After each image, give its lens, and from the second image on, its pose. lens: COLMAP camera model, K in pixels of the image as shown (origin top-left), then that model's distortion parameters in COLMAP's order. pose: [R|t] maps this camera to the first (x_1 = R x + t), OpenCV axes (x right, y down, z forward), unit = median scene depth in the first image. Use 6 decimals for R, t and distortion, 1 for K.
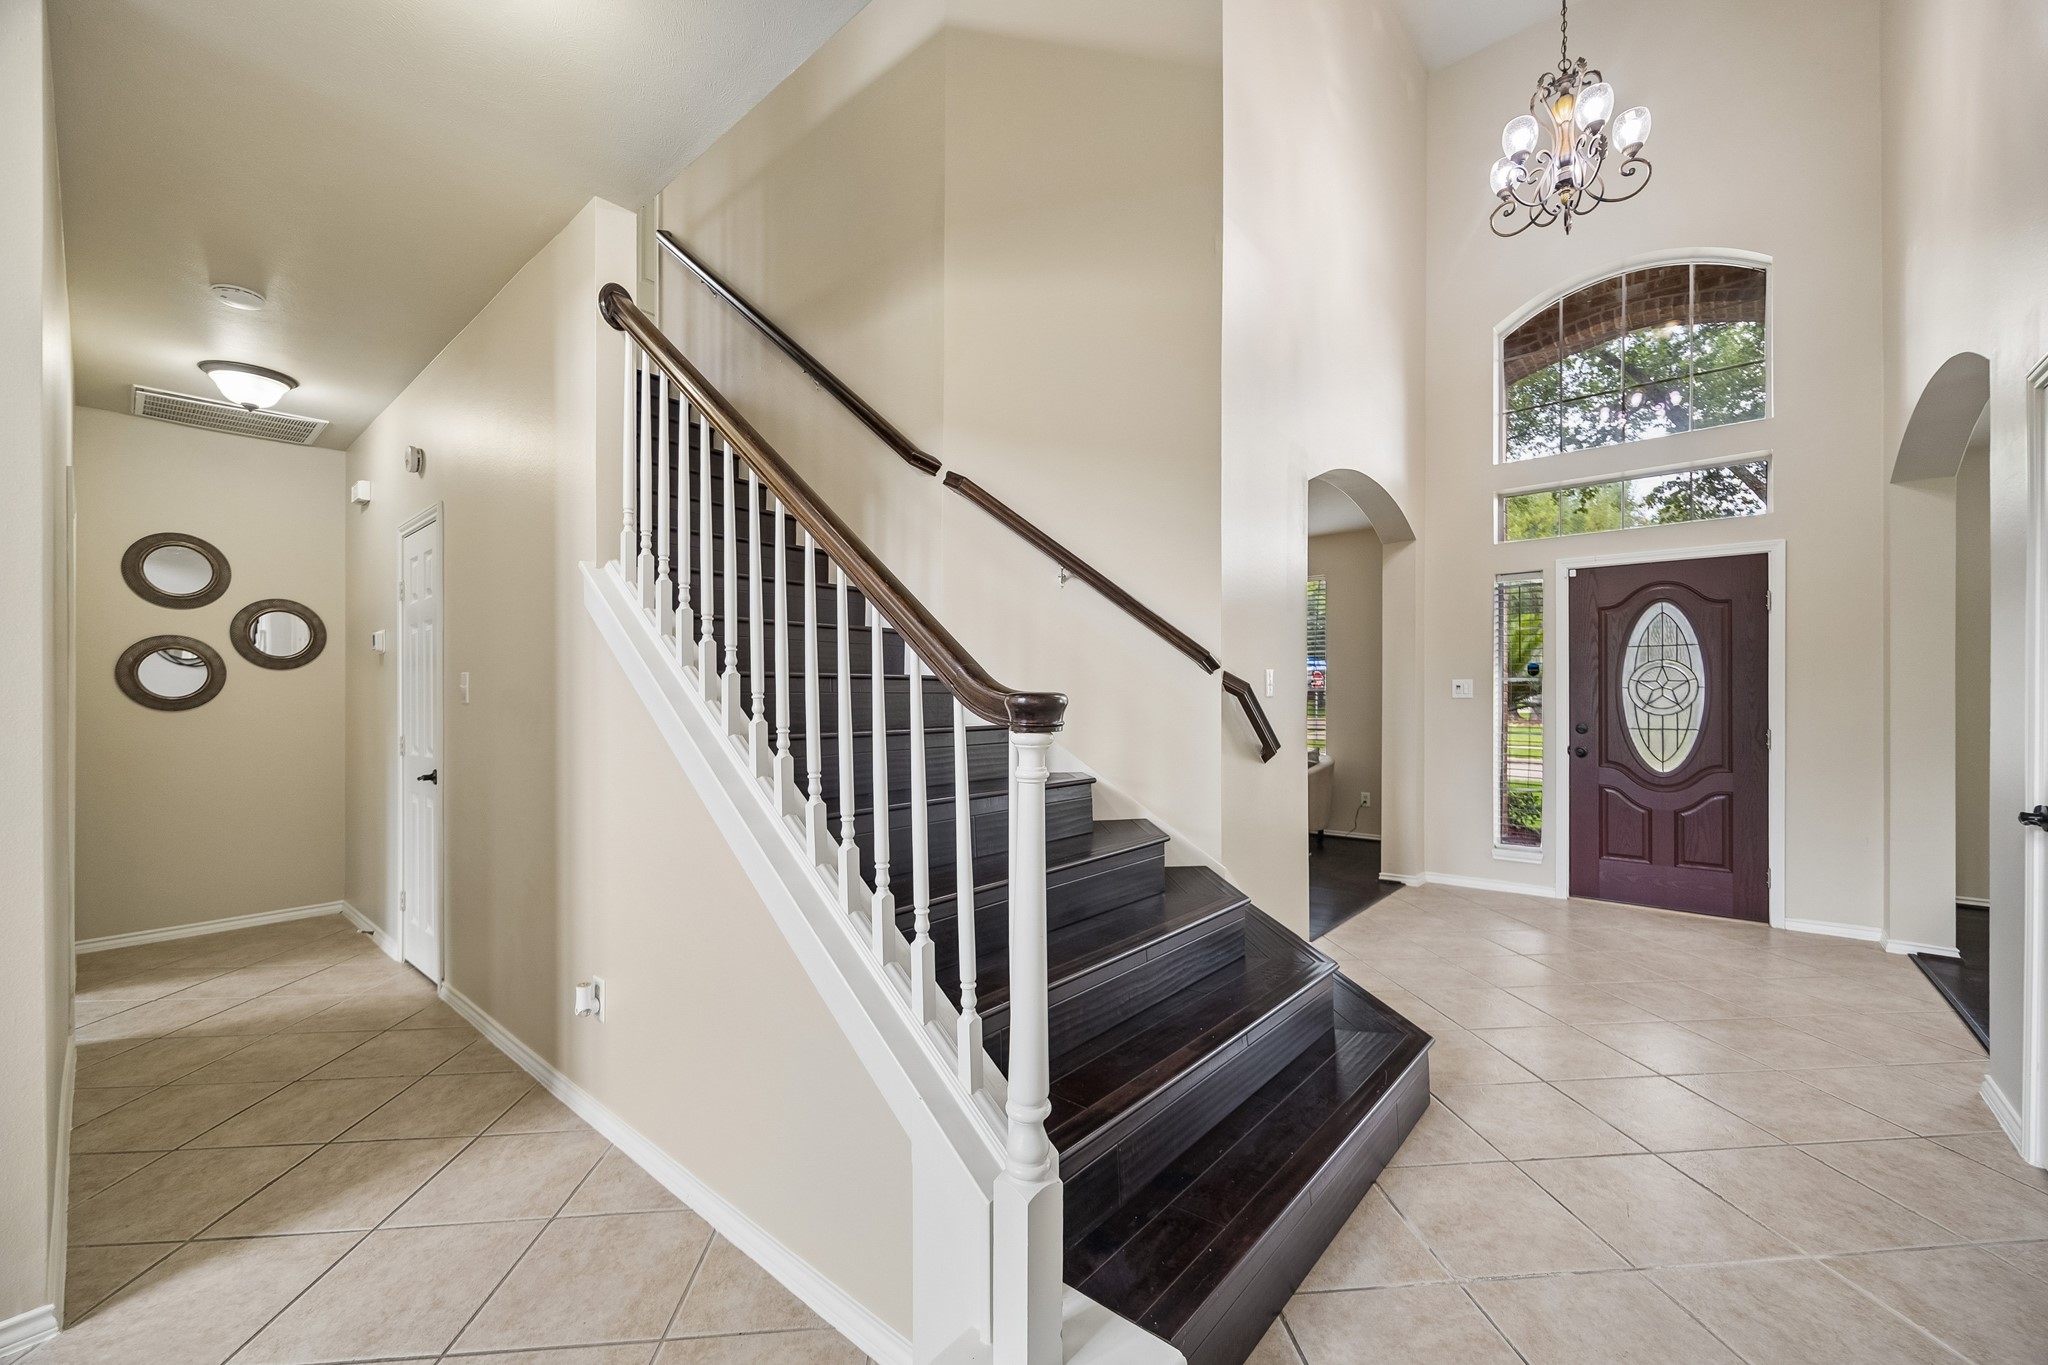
lens RADIAL K [[816.0, 0, 1040.9], [0, 816.0, 700.9], [0, 0, 1]] dist [0.000442, 0.000044]
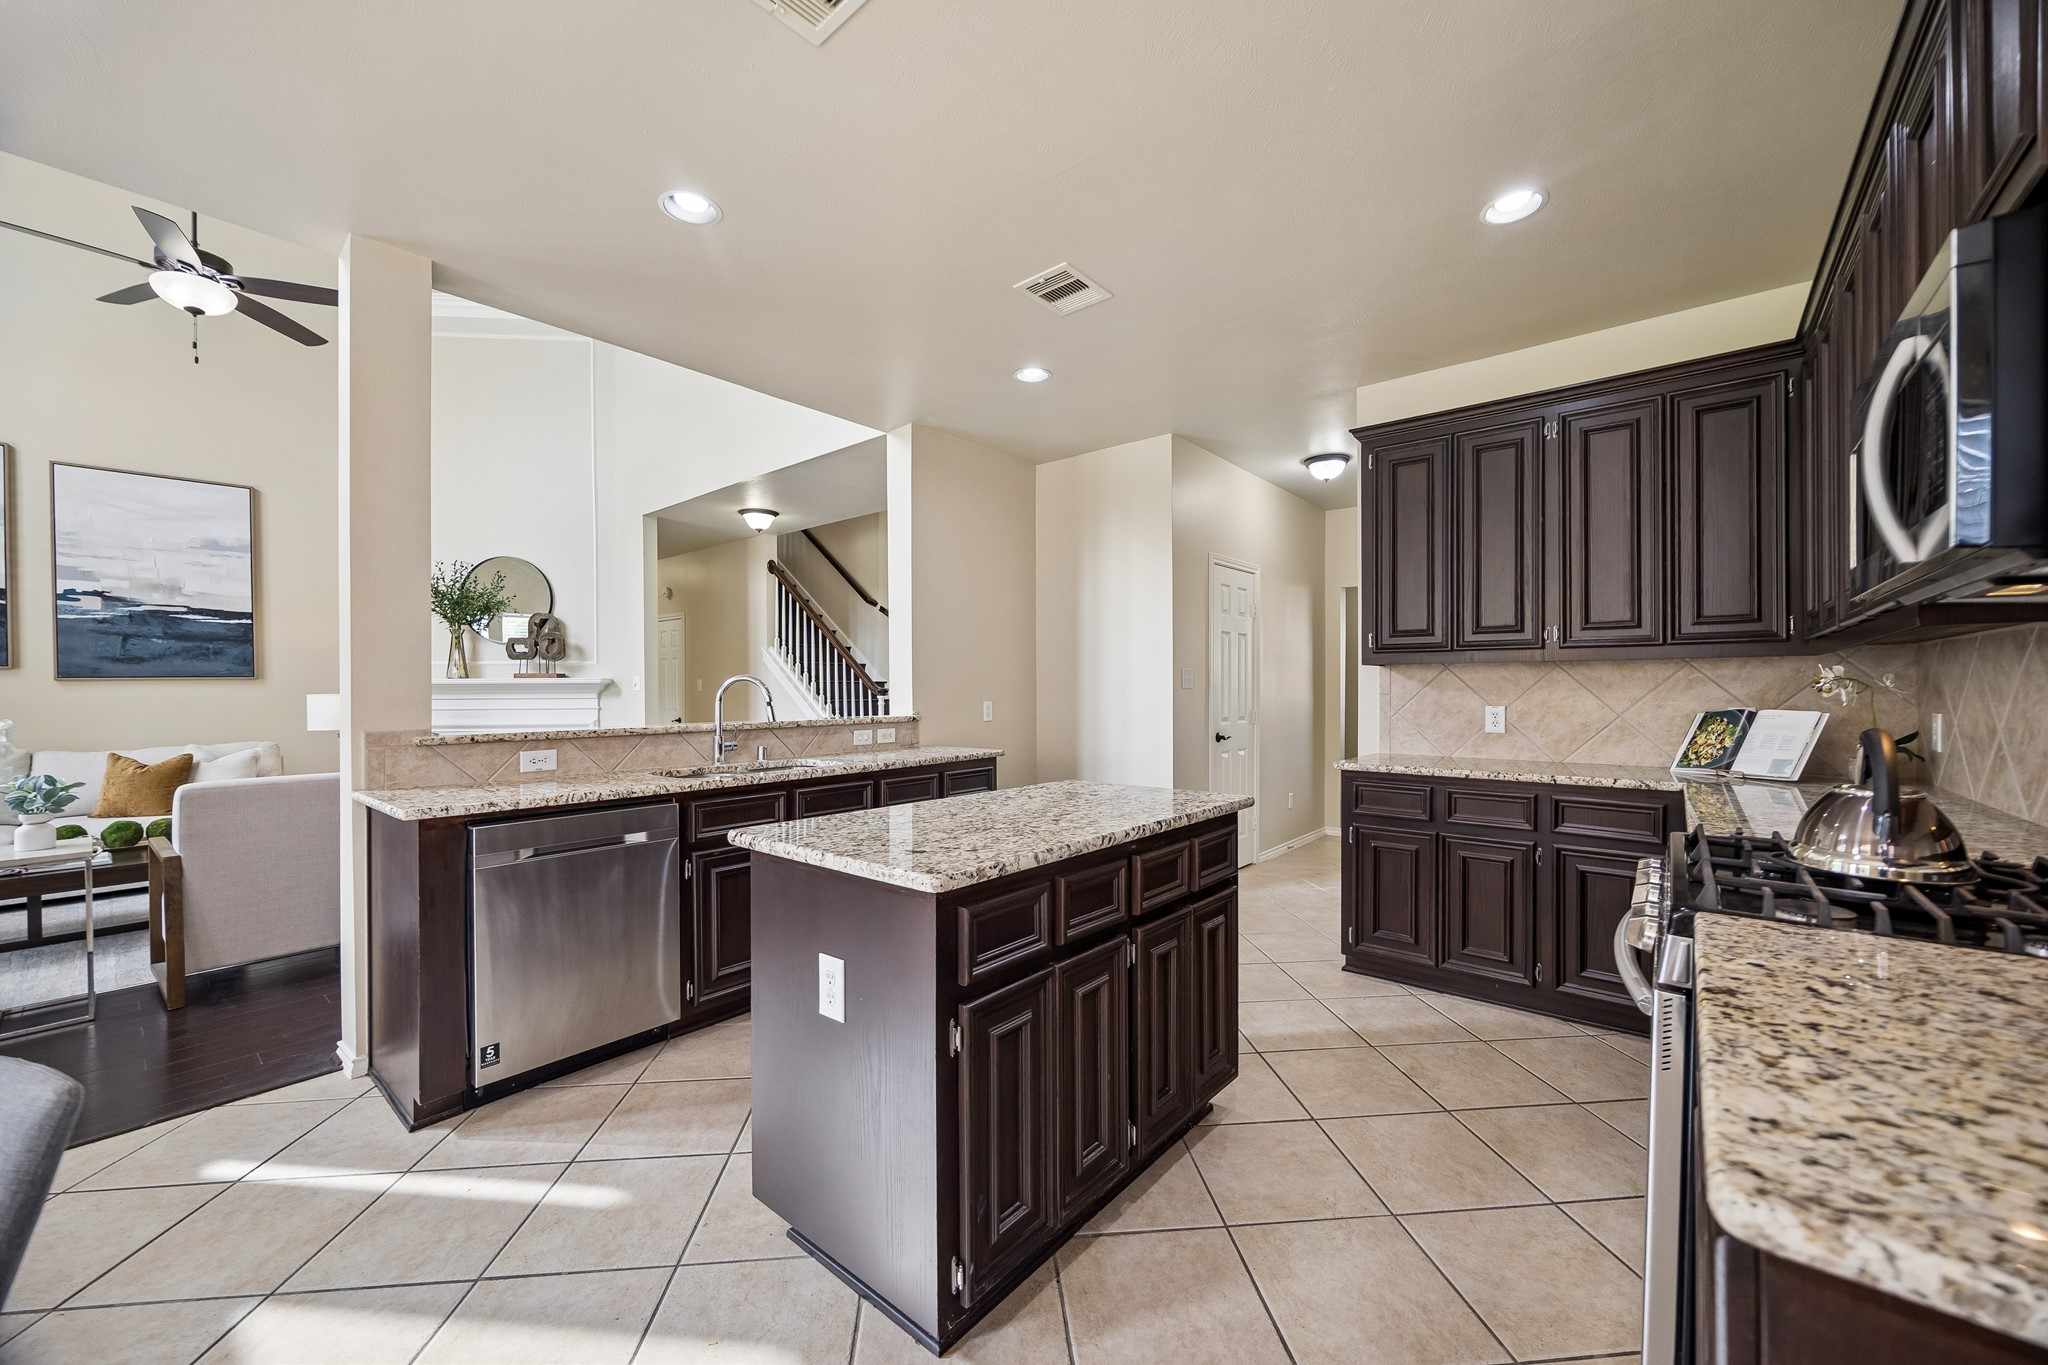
lens RADIAL K [[778.8, 0, 1032.8], [0, 778.8, 678.0], [0, 0, 1]] dist [-0.001738, -0.000210]
pose [[0.999989, -0.003241, 0.003366, 0.373213], [0.003252, 0.999989, -0.003336, -0.024342], [-0.003355, 0.003347, 0.999989, -1.558026]]
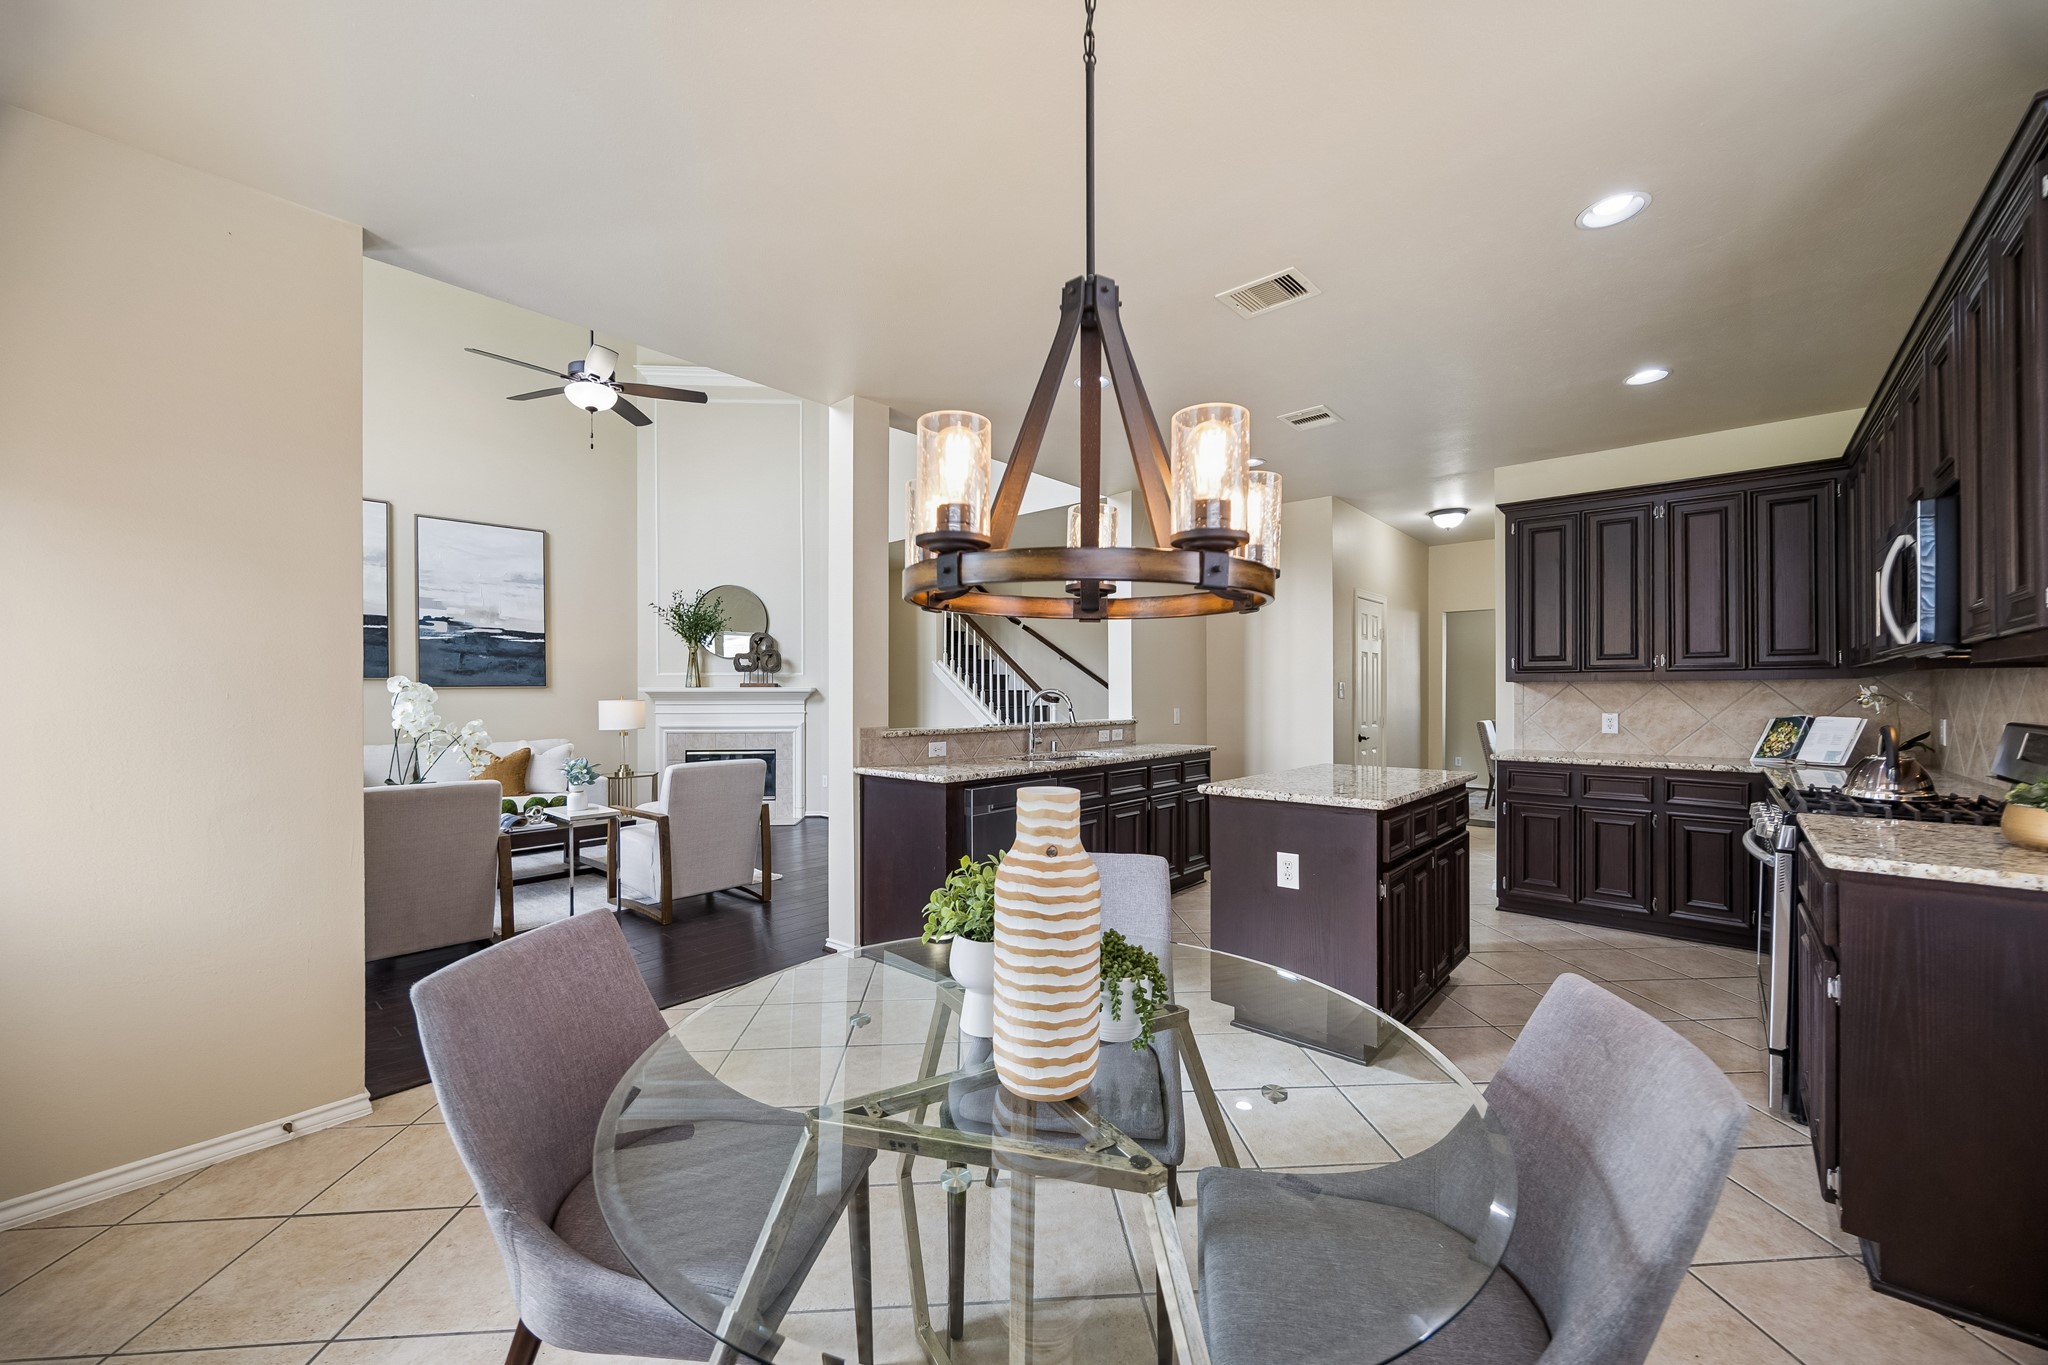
lens RADIAL K [[788.1, 0, 1025.2], [0, 788.1, 678.8], [0, 0, 1]] dist [-0.001554, -0.000176]
pose [[0.999749, -0.000731, -0.022398, -0.035791], [0.000511, 0.999952, -0.009815, -0.037056], [0.022404, 0.009801, 0.999701, -1.964434]]
